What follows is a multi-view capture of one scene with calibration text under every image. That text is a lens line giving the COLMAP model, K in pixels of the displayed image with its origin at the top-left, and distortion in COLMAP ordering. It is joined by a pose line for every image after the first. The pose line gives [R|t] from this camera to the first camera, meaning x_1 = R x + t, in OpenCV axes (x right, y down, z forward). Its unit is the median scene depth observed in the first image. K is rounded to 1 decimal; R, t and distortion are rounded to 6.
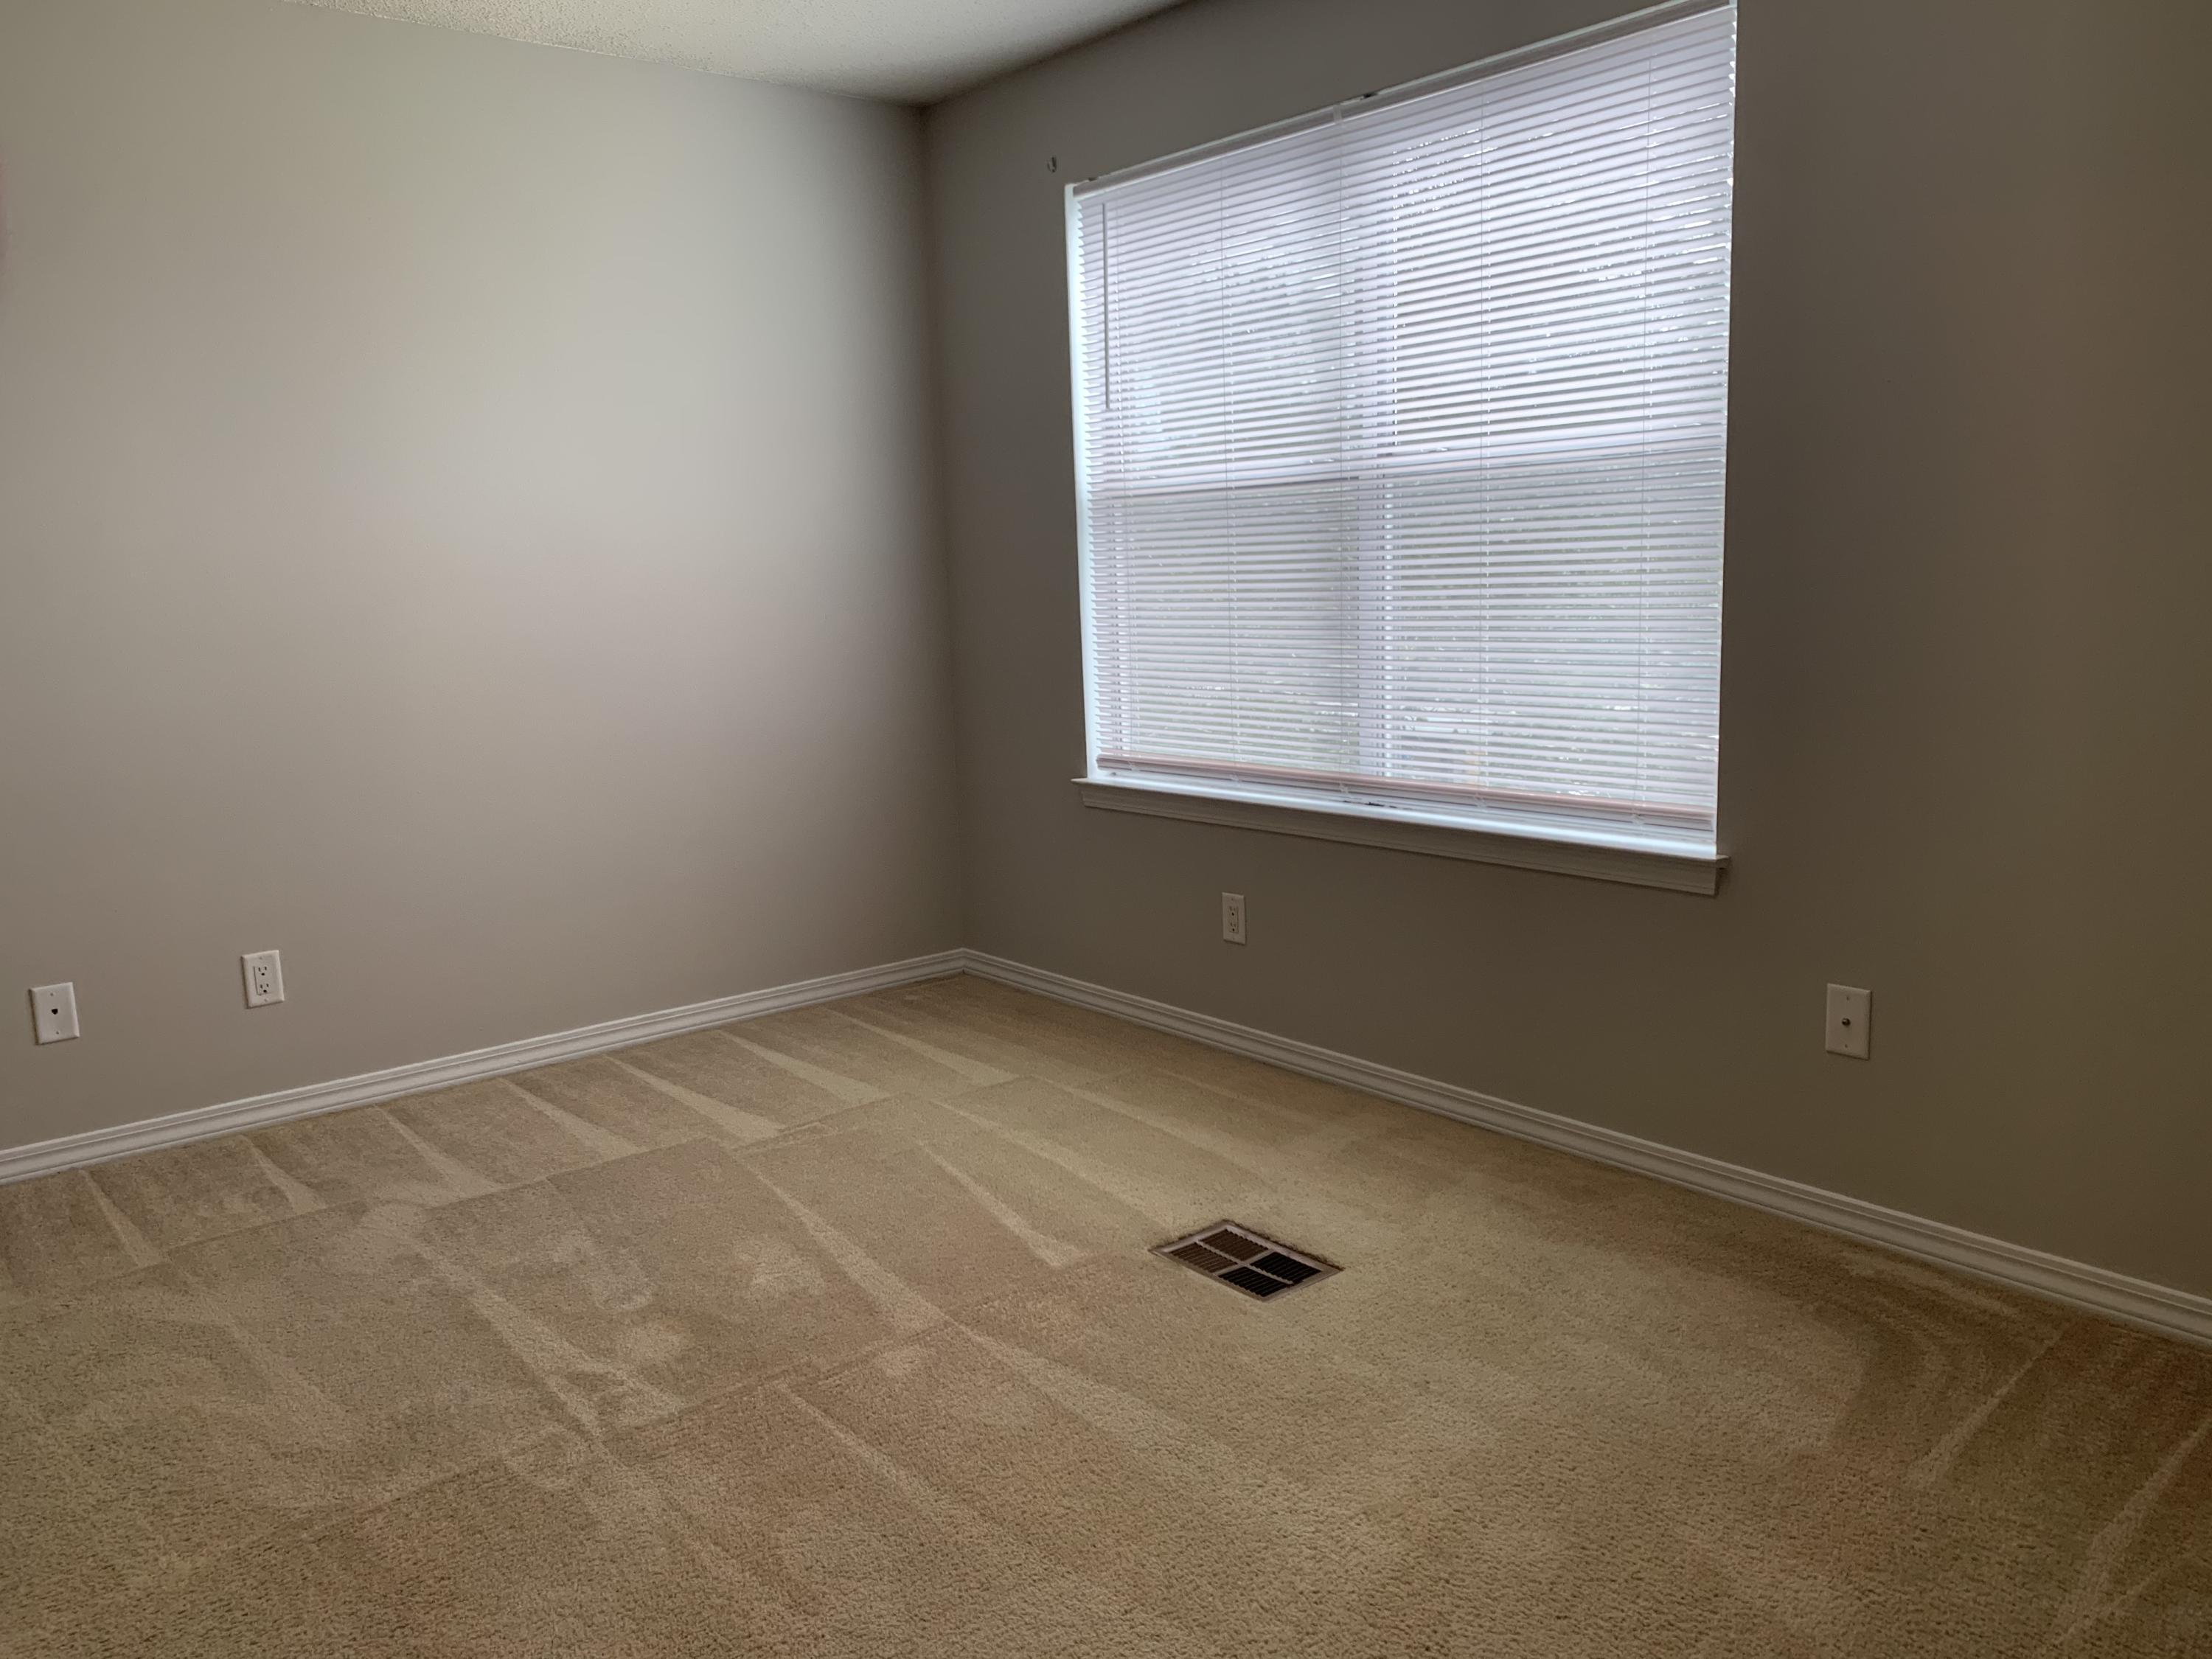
lens RADIAL K [[1679.5, 0, 1121.1], [0, 1679.5, 826.7], [0, 0, 1]] dist [0.022055, -0.011300]
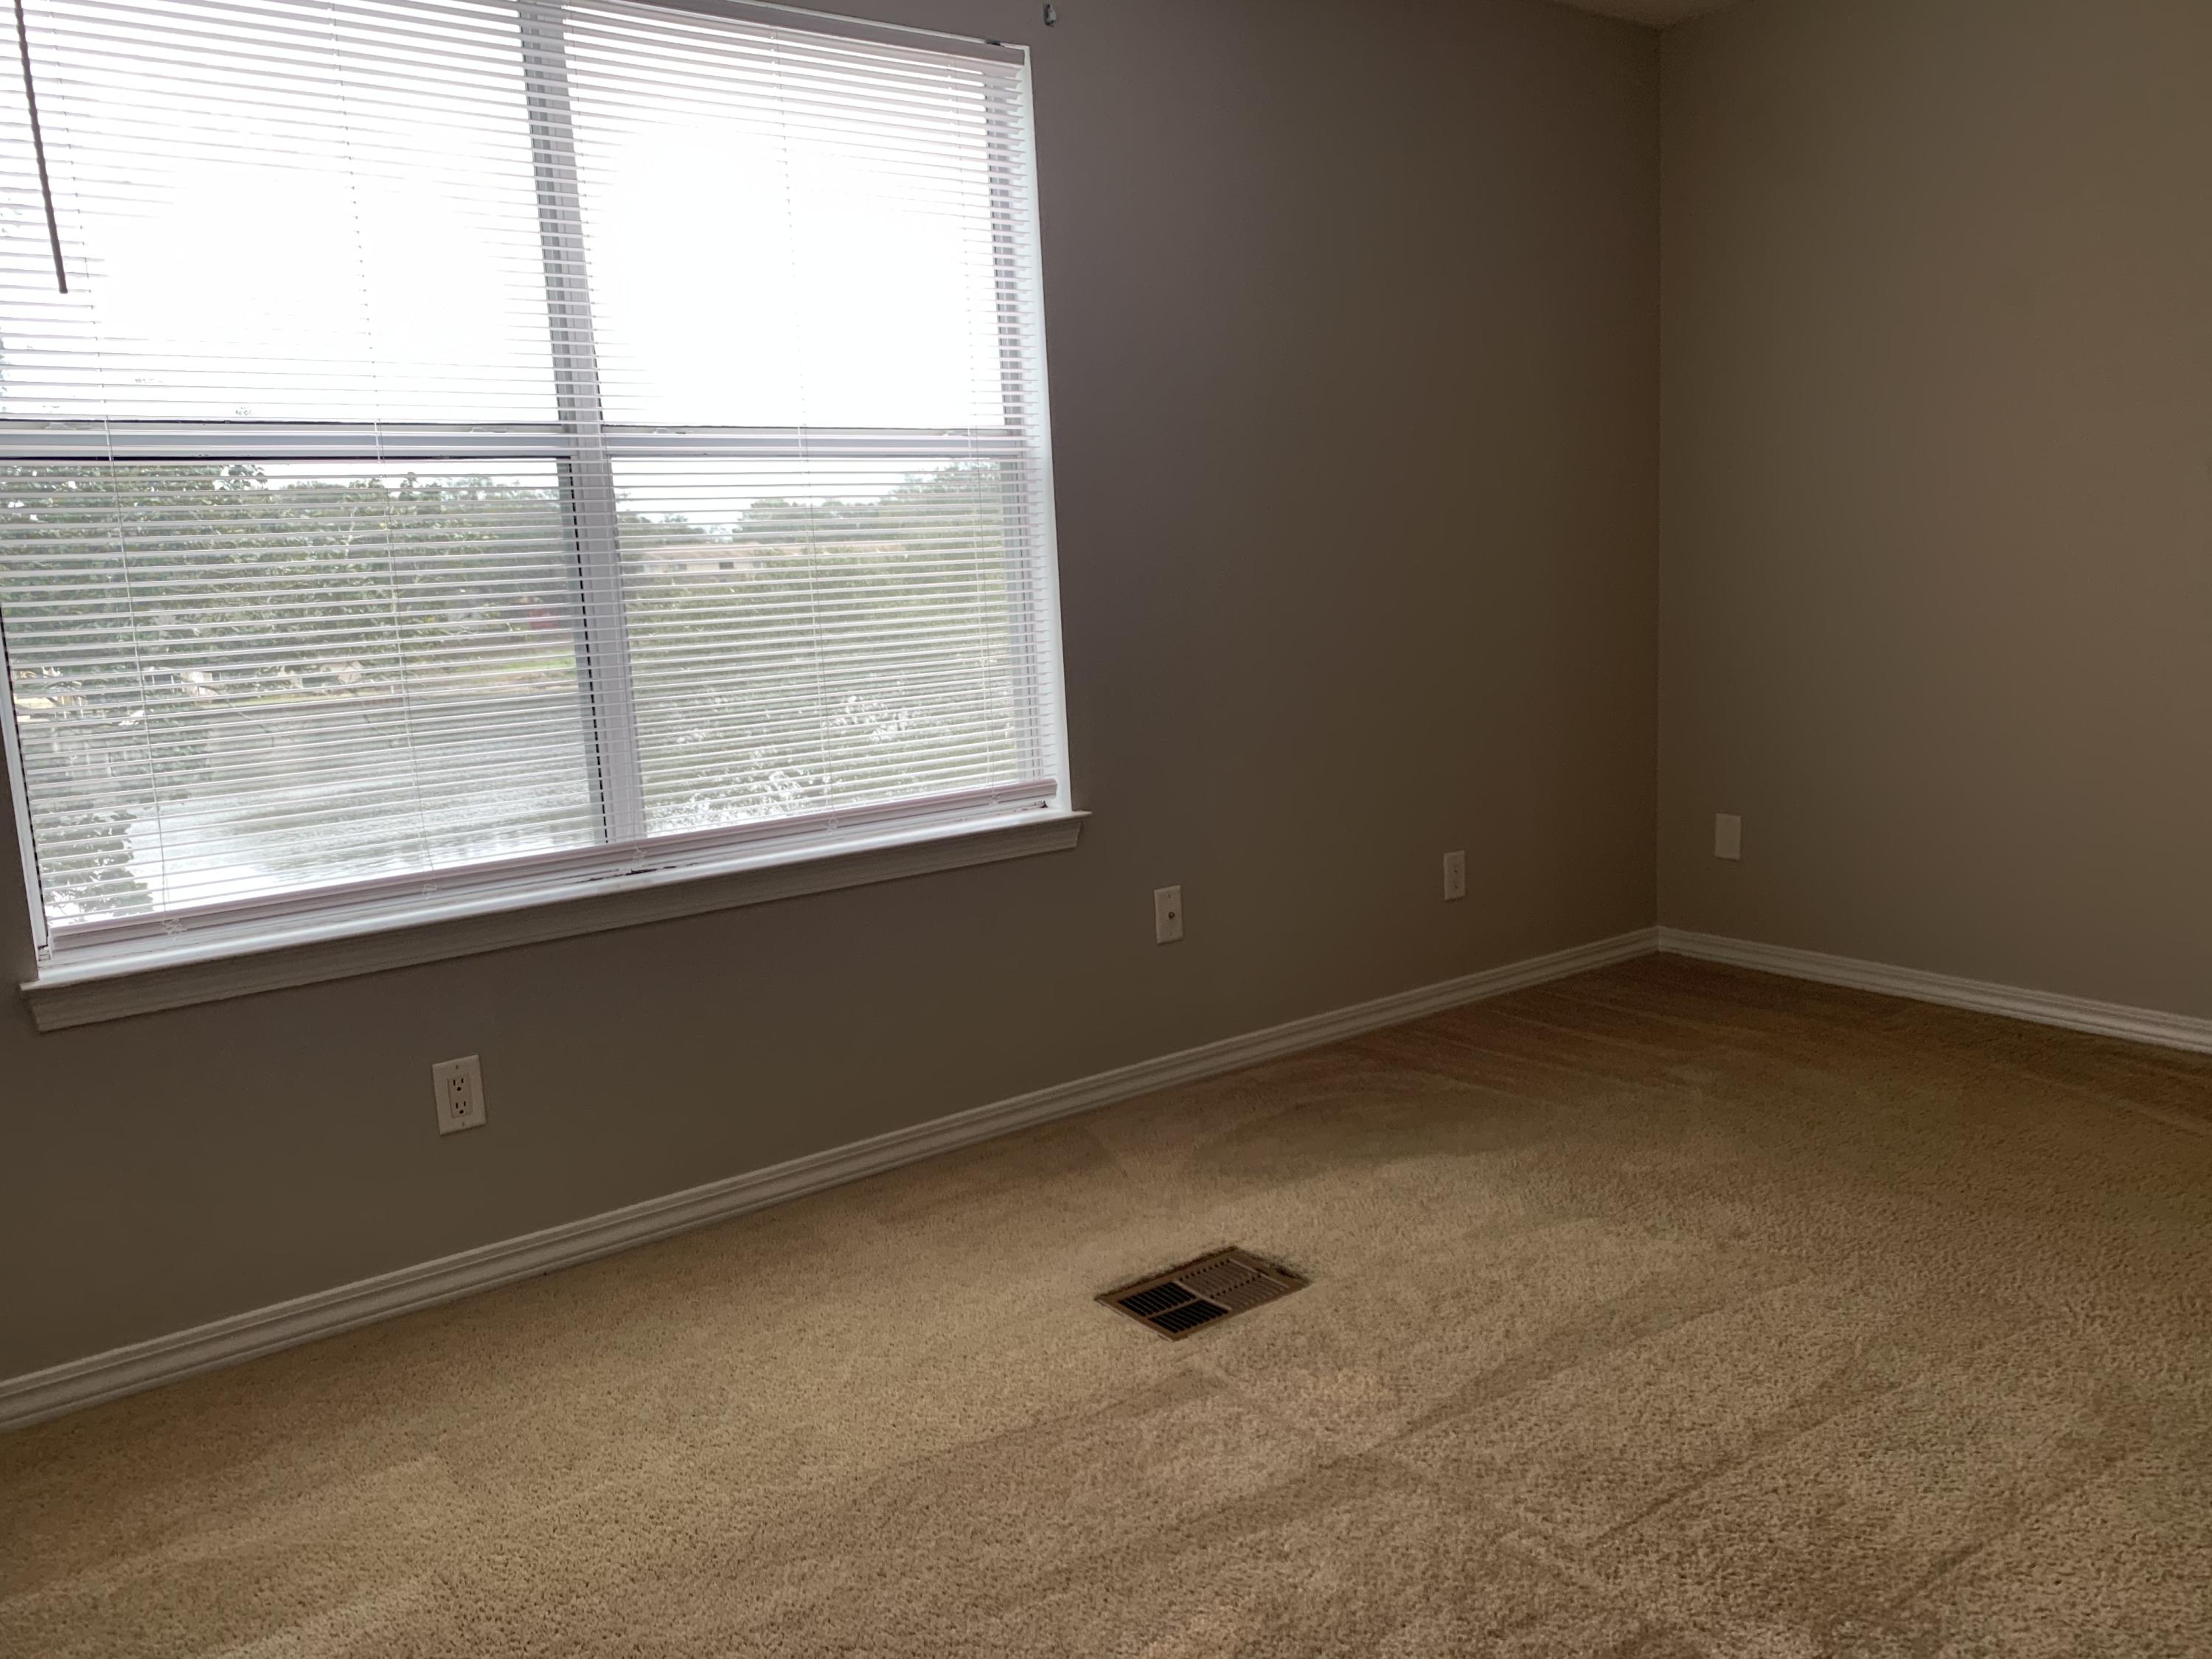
lens RADIAL K [[1679.5, 0, 1104.7], [0, 1679.5, 827.6], [0, 0, 1]] dist [0.022055, -0.011300]
pose [[0.020112, -0.136737, 0.990403, -0.769832], [0.192217, 0.972652, 0.130383, -0.116111], [-0.981146, 0.187751, 0.045845, 0.920850]]
